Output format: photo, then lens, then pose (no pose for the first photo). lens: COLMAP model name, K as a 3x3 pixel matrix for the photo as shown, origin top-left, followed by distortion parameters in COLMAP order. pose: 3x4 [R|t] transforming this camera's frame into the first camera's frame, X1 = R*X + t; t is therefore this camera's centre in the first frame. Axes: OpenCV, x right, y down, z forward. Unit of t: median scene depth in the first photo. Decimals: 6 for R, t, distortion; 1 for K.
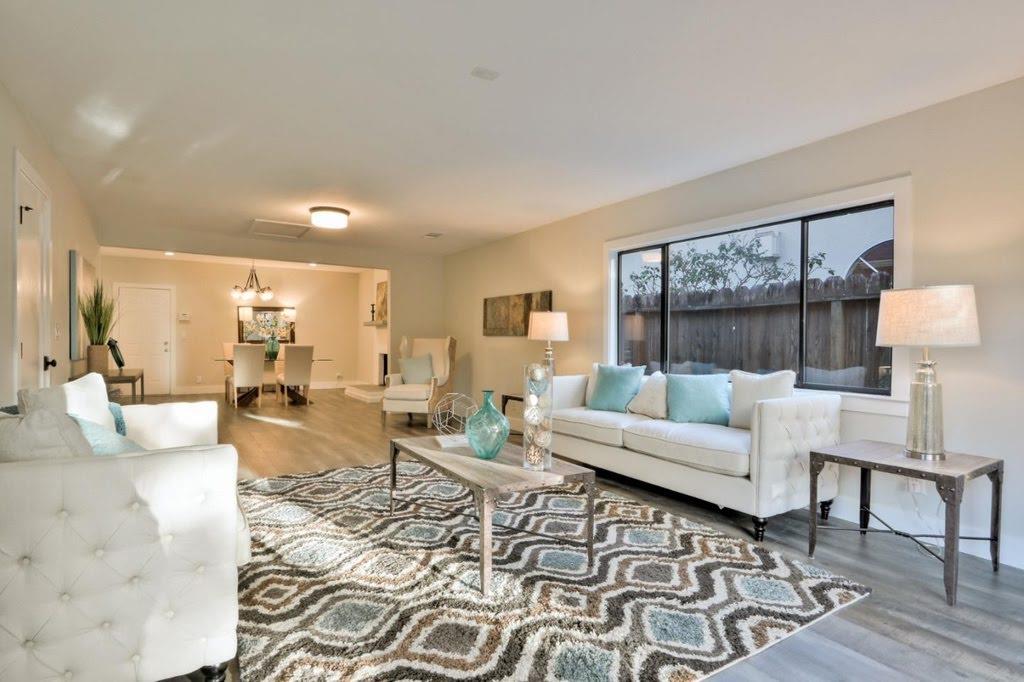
lens RADIAL K [[487.1, 0, 512.5], [0, 487.1, 345.1], [0, 0, 1]] dist [-0.015183, 0.000117]
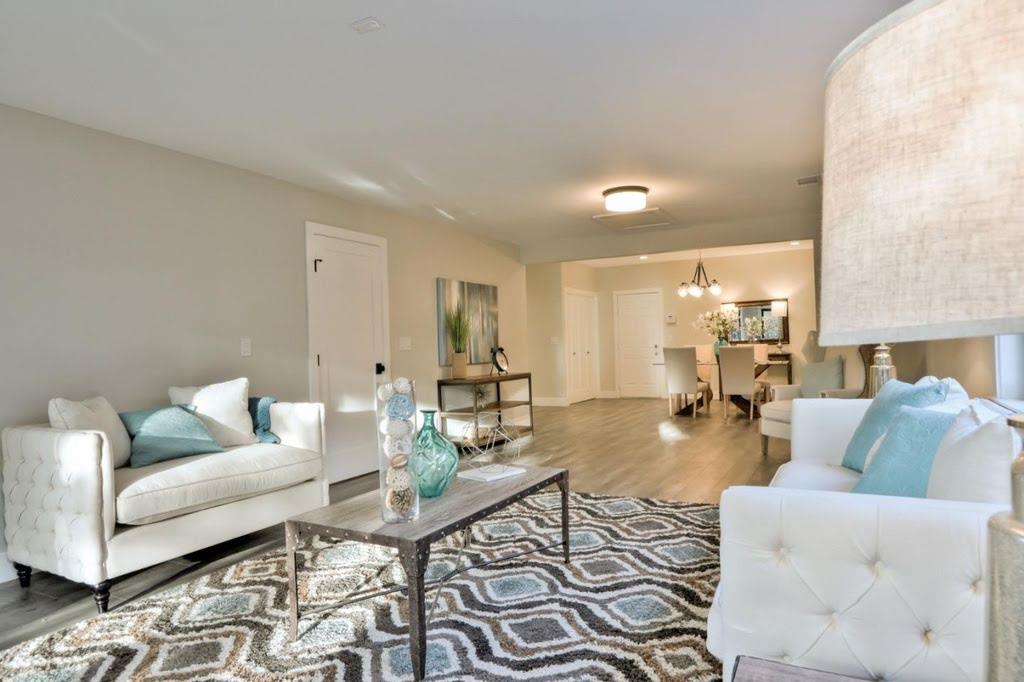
lens RADIAL K [[581.5, 0, 512.0], [0, 581.5, 341.0], [0, 0, 1]] dist [-0.002270, -0.000336]
pose [[0.537960, -0.030544, -0.842417, 0.687998], [0.025961, 0.999470, -0.019660, 0.003454], [0.842570, -0.011293, 0.538468, 0.511095]]
